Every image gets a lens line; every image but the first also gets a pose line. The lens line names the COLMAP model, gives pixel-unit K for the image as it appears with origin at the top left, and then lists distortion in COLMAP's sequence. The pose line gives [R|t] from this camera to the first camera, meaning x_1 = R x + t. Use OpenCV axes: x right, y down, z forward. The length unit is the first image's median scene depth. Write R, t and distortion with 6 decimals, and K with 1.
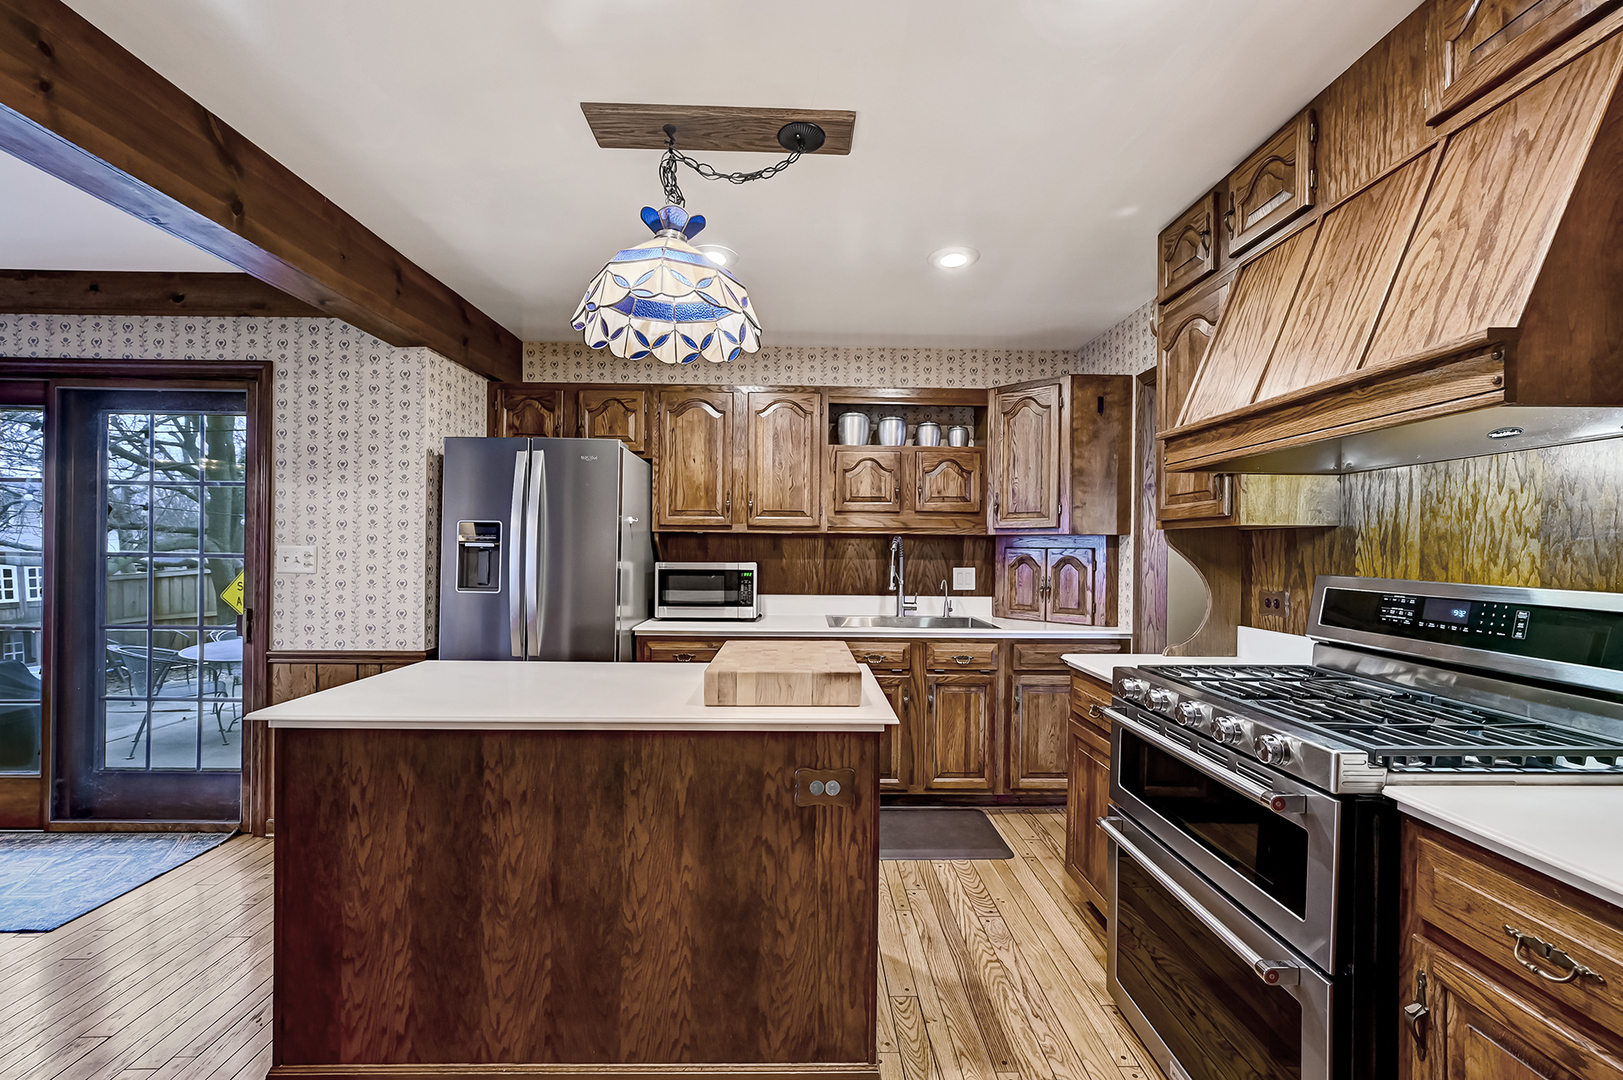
lens RADIAL K [[654.8, 0, 811.0], [0, 654.8, 547.7], [0, 0, 1]] dist [0.001255, 0.000095]
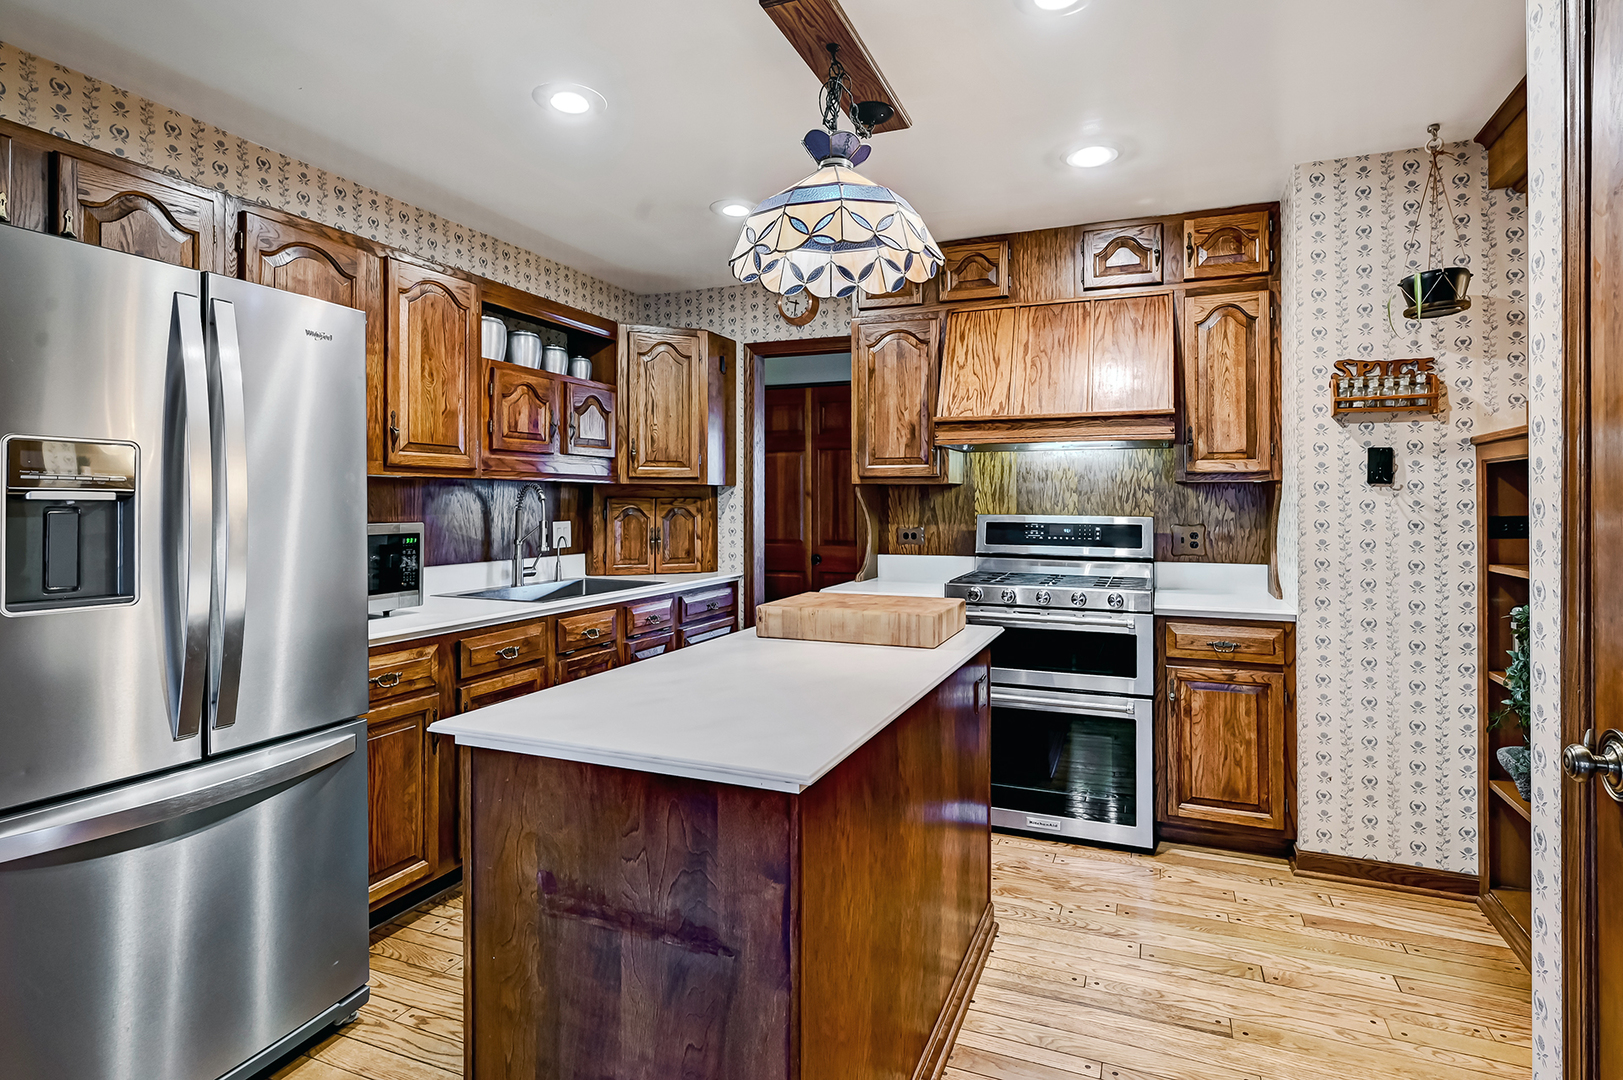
lens RADIAL K [[812.5, 0, 841.0], [0, 812.5, 493.6], [0, 0, 1]] dist [-0.000617, 0.000056]
pose [[0.384812, 0.001177, 0.922994, -0.719784], [0.000990, 0.999998, -0.001687, -0.004106], [-0.922994, 0.001563, 0.384811, 0.316526]]
